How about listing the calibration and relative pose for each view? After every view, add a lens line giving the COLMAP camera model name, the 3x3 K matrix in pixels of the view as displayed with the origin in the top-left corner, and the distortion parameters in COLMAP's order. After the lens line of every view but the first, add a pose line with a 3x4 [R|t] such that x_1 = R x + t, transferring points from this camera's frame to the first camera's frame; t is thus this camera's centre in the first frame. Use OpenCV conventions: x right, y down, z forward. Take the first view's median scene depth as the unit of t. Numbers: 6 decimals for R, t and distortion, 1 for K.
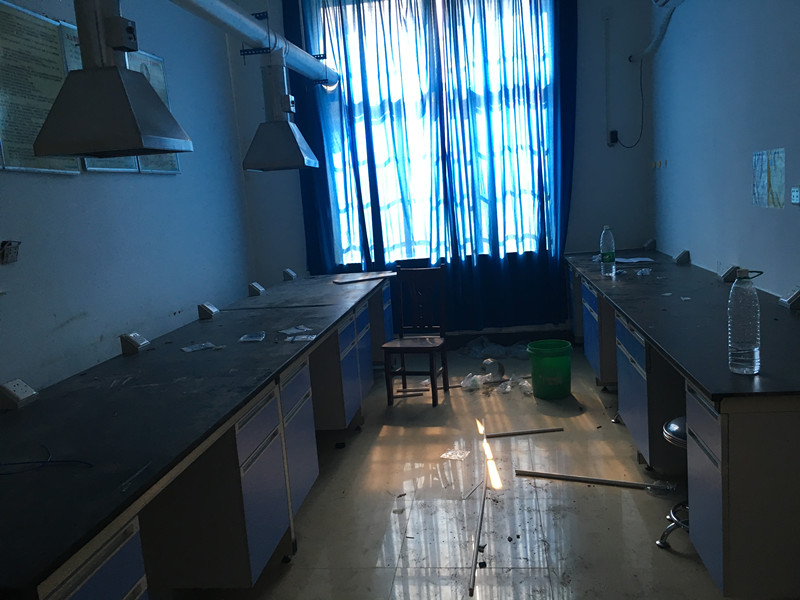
lens RADIAL K [[678.6, 0, 404.9], [0, 678.6, 301.3], [0, 0, 1]] dist [0.065705, -0.092238]
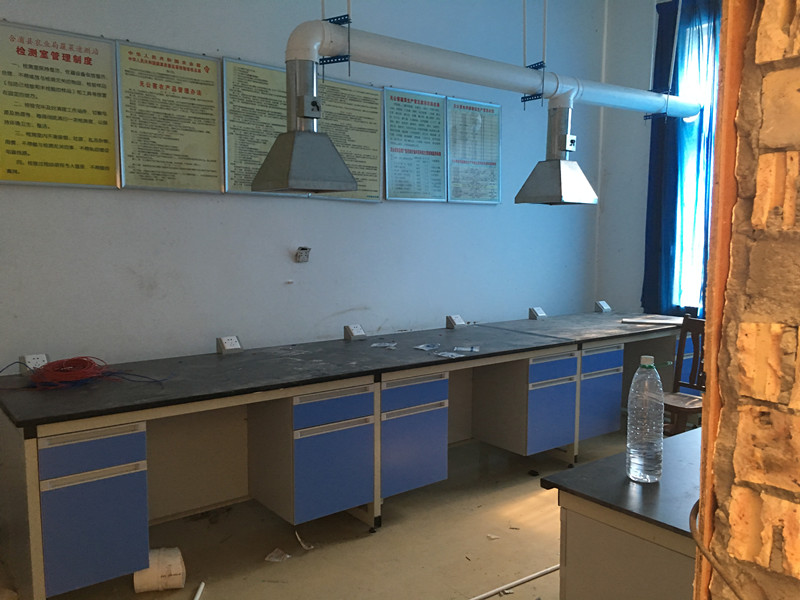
lens RADIAL K [[678.6, 0, 404.9], [0, 678.6, 301.3], [0, 0, 1]] dist [0.065705, -0.092238]
pose [[0.707992, 0.147836, -0.690573, 0.460977], [-0.168940, 0.984907, 0.037645, -0.052370], [0.685716, 0.090013, 0.722282, 0.102837]]
